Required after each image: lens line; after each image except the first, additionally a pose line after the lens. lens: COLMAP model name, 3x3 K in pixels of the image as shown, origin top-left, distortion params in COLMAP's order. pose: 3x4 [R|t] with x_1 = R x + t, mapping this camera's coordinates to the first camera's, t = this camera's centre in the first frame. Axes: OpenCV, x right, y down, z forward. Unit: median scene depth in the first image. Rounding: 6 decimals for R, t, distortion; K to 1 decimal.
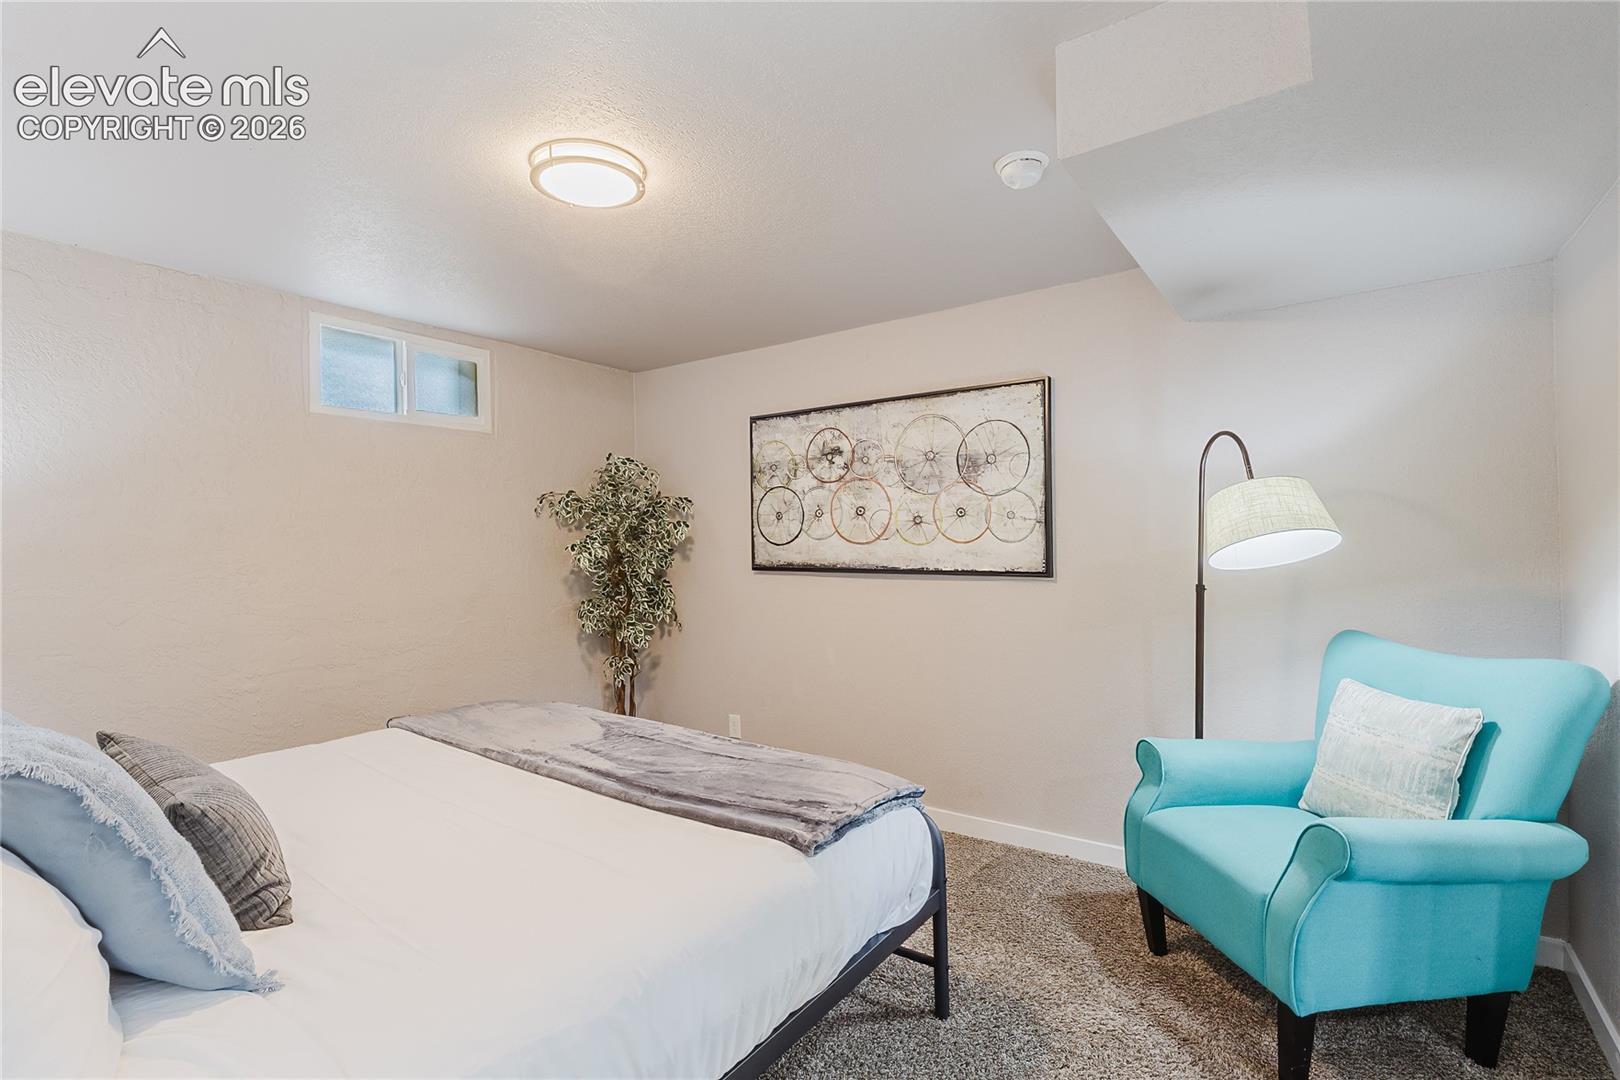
lens RADIAL K [[740.8, 0, 795.6], [0, 740.8, 543.0], [0, 0, 1]] dist [-0.000178, 0.001218]
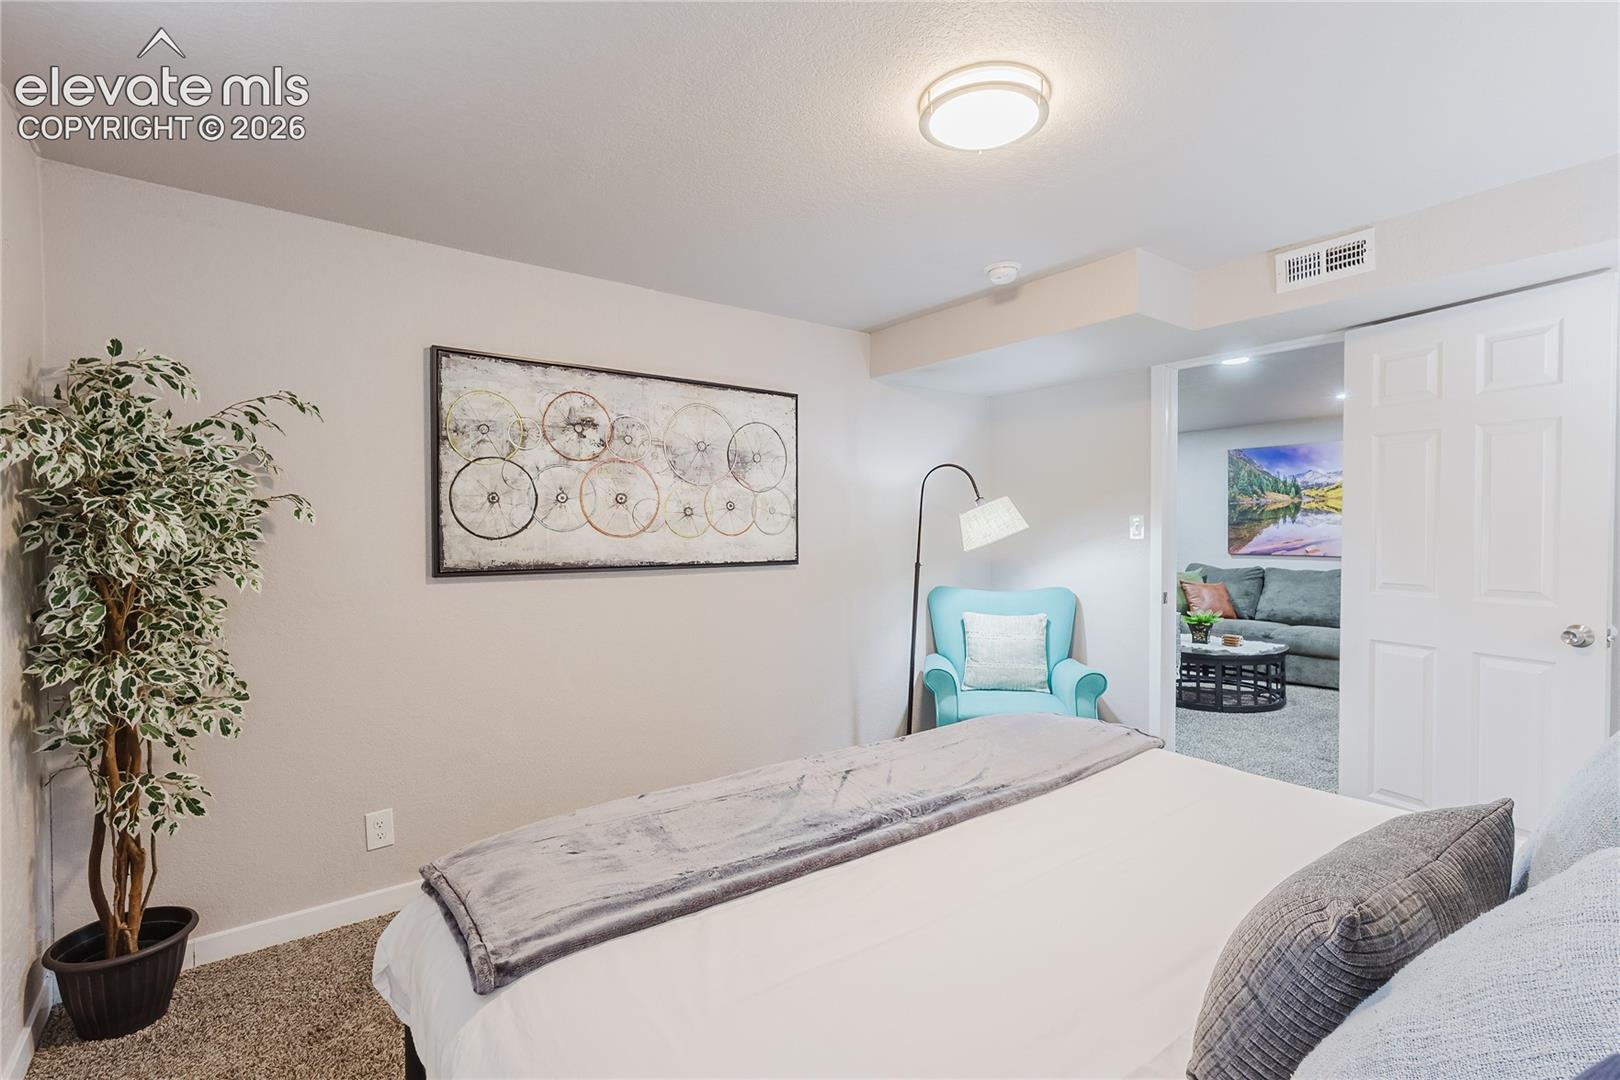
lens RADIAL K [[740.8, 0, 805.4], [0, 740.8, 540.9], [0, 0, 1]] dist [-0.000178, 0.001218]
pose [[0.289699, -0.005286, 0.957103, -0.681929], [0.004347, 0.999982, 0.004208, 0.003313], [-0.957108, 0.002941, 0.289717, 0.559716]]
